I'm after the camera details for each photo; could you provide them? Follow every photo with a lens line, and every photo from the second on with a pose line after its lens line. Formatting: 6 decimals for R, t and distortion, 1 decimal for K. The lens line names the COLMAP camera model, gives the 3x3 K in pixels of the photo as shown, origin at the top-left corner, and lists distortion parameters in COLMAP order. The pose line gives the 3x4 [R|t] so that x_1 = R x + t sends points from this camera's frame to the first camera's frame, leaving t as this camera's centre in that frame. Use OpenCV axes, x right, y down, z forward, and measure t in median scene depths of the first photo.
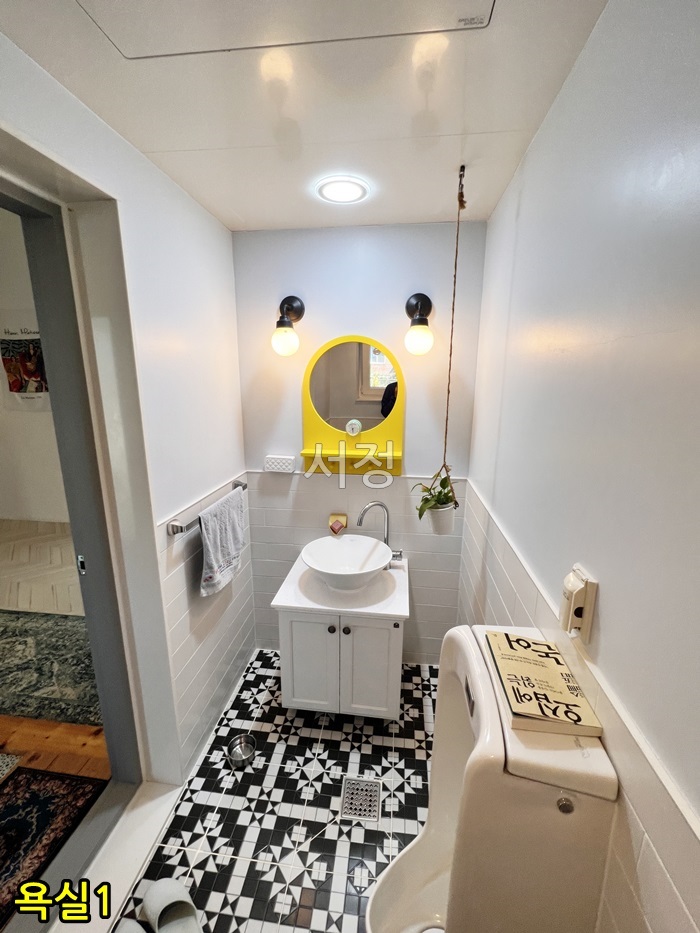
lens RADIAL K [[376.6, 0, 354.0], [0, 376.6, 466.3], [0, 0, 1]] dist [0.000471, 0.000007]
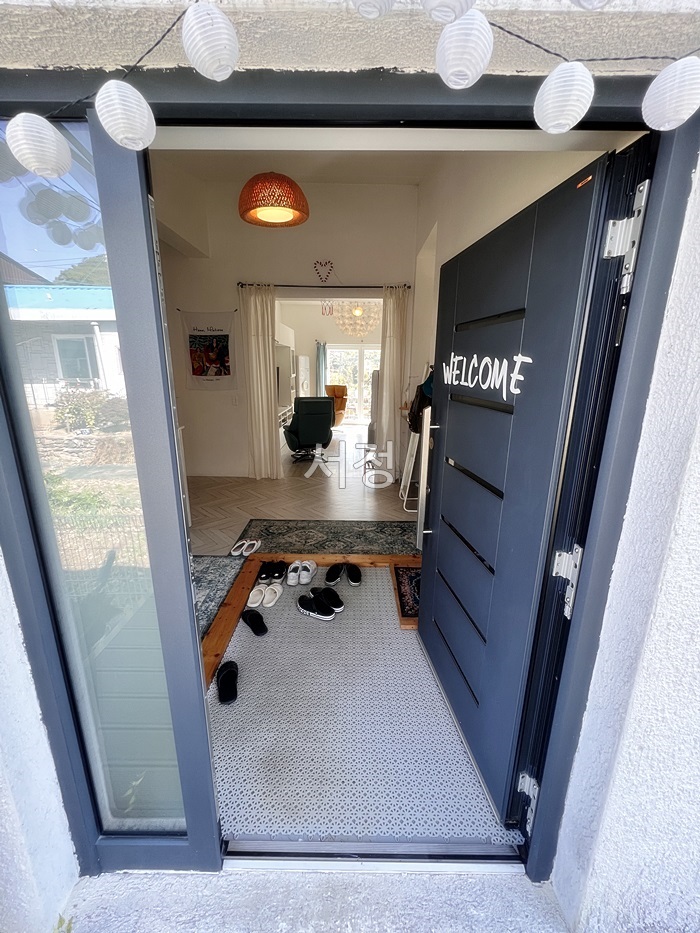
lens RADIAL K [[376.6, 0, 347.5], [0, 376.6, 464.3], [0, 0, 1]] dist [0.000471, 0.000007]
pose [[0.994446, -0.020335, 0.103266, -0.819082], [0.017674, 0.999489, 0.026622, 0.131789], [-0.103755, -0.024649, 0.994297, -0.557832]]
